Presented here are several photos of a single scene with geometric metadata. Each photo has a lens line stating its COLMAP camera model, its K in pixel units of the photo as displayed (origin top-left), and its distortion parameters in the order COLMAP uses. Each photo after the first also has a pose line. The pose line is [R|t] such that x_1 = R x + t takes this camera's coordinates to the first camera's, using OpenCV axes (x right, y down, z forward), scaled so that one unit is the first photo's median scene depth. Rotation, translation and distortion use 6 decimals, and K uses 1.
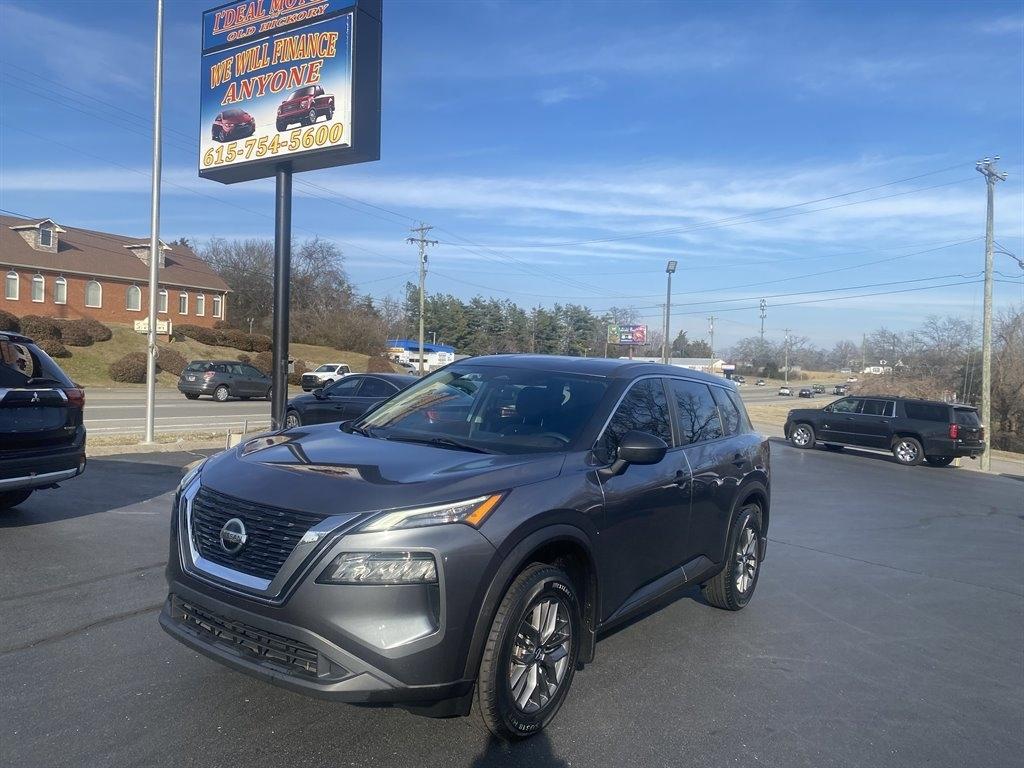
lens RADIAL K [[795.8, 0, 505.2], [0, 795.8, 372.2], [0, 0, 1]] dist [0.015546, -0.002491]
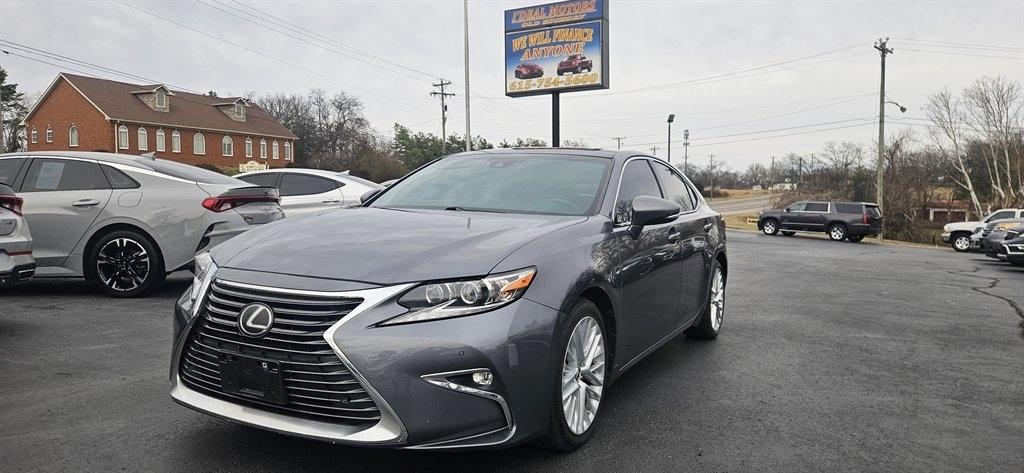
lens RADIAL K [[694.8, 0, 514.3], [0, 694.8, 237.6], [0, 0, 1]] dist [0.072544, -0.057262]
pose [[0.996679, -0.035611, 0.073226, -0.512038], [0.031416, 0.997841, 0.057667, 0.007448], [-0.075121, -0.055175, 0.995647, -0.759492]]
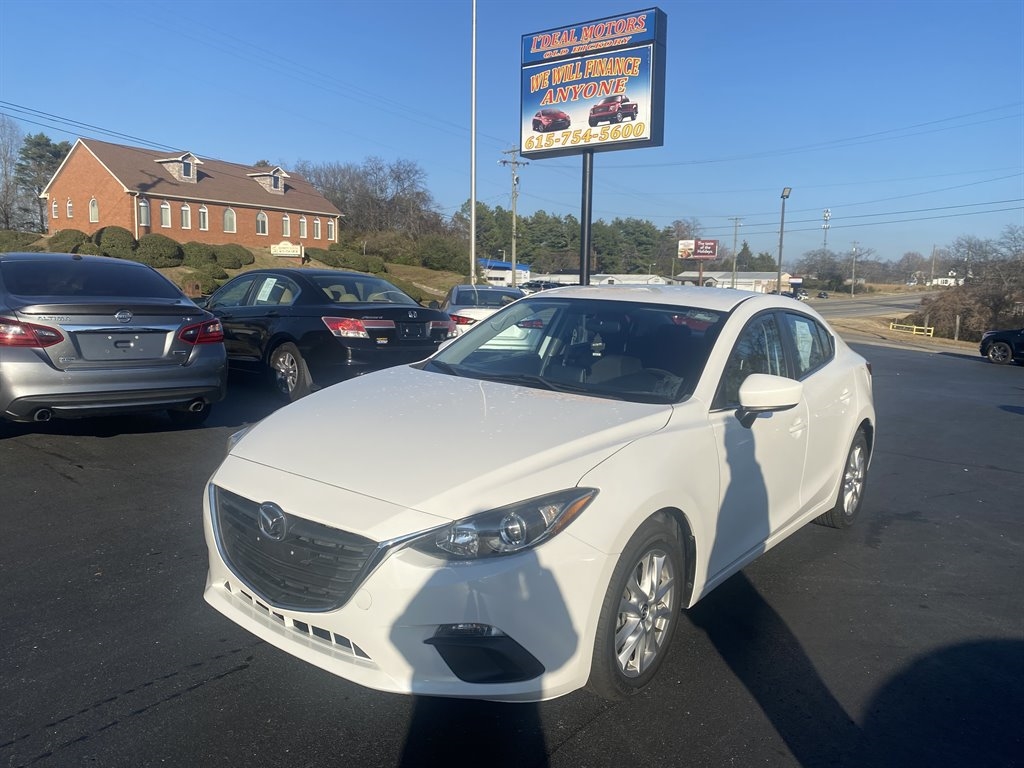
lens RADIAL K [[795.4, 0, 510.5], [0, 795.4, 383.6], [0, 0, 1]] dist [0.020105, -0.006041]
pose [[0.998408, -0.002600, -0.056344, -0.328289], [0.009317, 0.992817, 0.119281, -0.011381], [0.055629, -0.119616, 0.991261, -0.471410]]
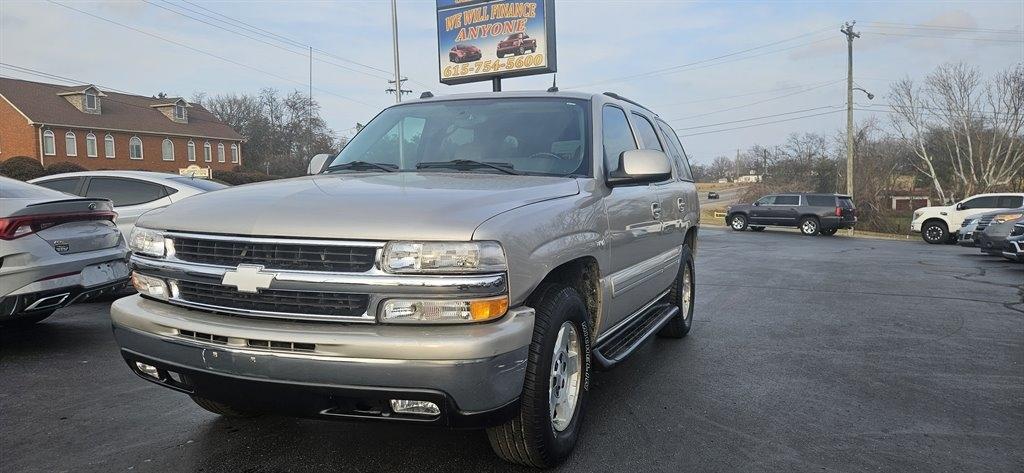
lens RADIAL K [[694.8, 0, 514.3], [0, 694.8, 237.6], [0, 0, 1]] dist [0.072544, -0.057262]
pose [[0.991375, -0.063067, 0.114888, -0.427639], [0.056191, 0.996485, 0.062132, 0.005319], [-0.118402, -0.055141, 0.991434, -0.550516]]
